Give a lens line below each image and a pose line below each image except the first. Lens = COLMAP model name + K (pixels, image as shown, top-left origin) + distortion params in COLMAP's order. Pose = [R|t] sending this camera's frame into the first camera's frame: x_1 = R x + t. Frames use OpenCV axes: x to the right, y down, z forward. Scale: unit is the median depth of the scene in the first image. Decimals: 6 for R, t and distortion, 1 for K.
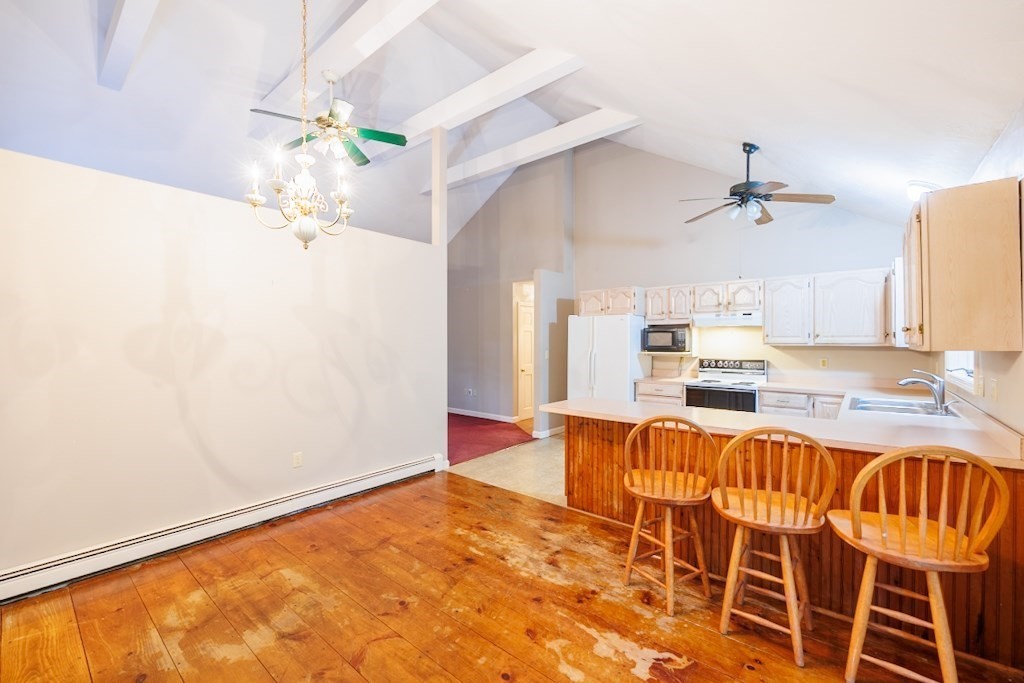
lens RADIAL K [[418.2, 0, 514.3], [0, 418.2, 342.5], [0, 0, 1]] dist [0.001131, 0.000098]
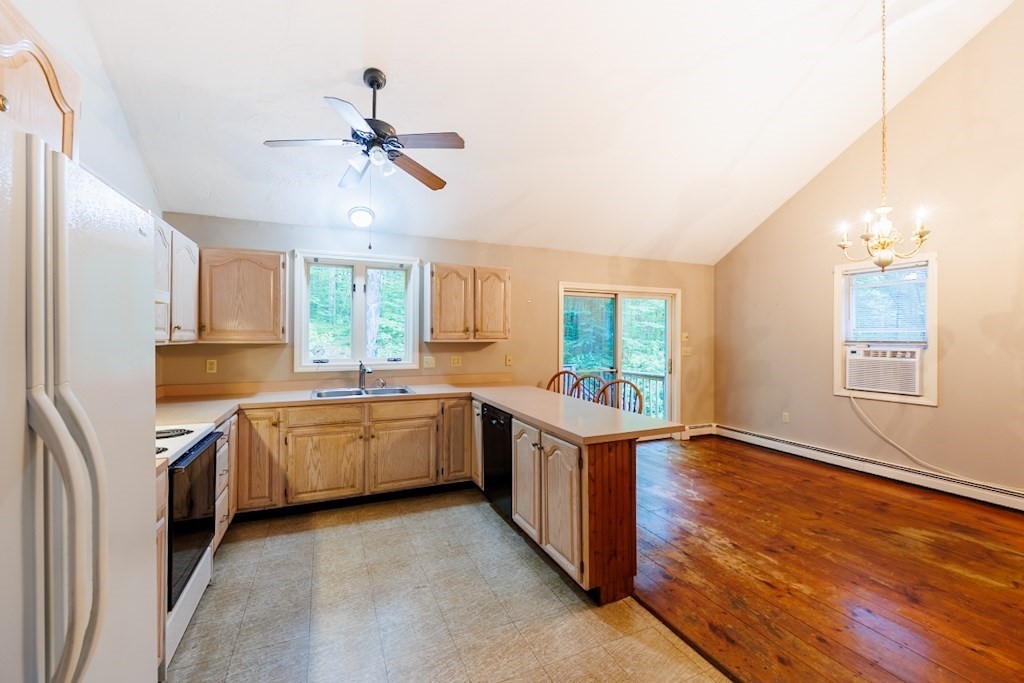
lens RADIAL K [[412.2, 0, 515.7], [0, 412.2, 339.9], [0, 0, 1]] dist [-0.001480, 0.000005]
pose [[-0.897464, -0.001440, 0.441086, 0.008469], [0.002925, 0.999953, 0.009214, -0.004622], [-0.441078, 0.009560, -0.897418, 1.733042]]
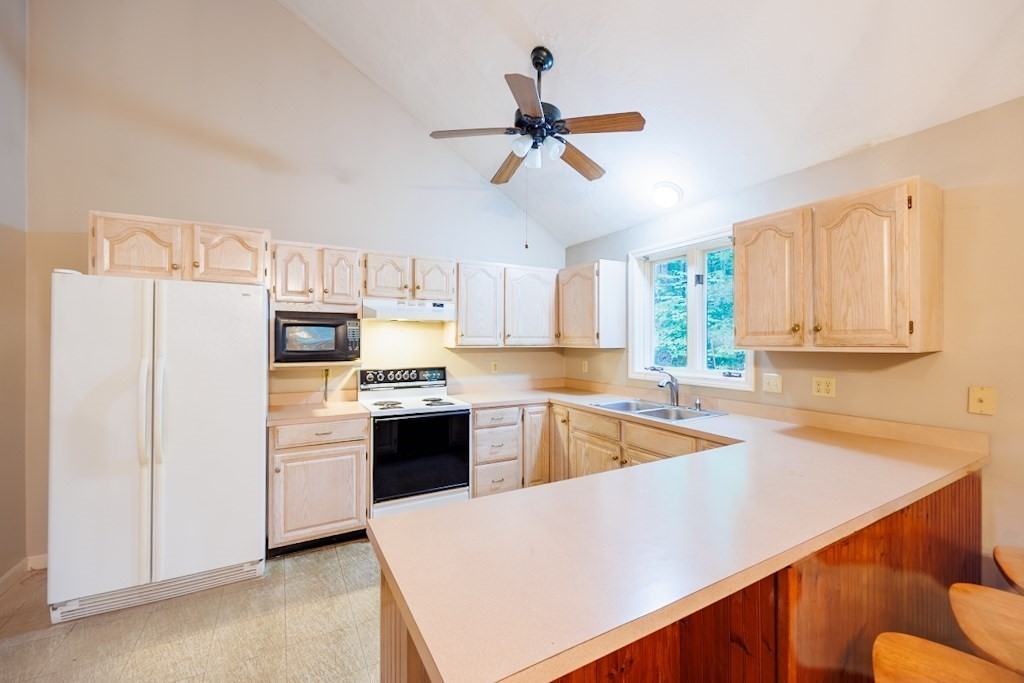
lens RADIAL K [[418.2, 0, 514.3], [0, 418.2, 342.5], [0, 0, 1]] dist [0.001131, 0.000098]
pose [[0.358163, -0.000081, 0.933659, -0.103691], [0.002994, 0.999995, -0.001062, -0.002314], [-0.933654, 0.003176, 0.358162, 0.886928]]
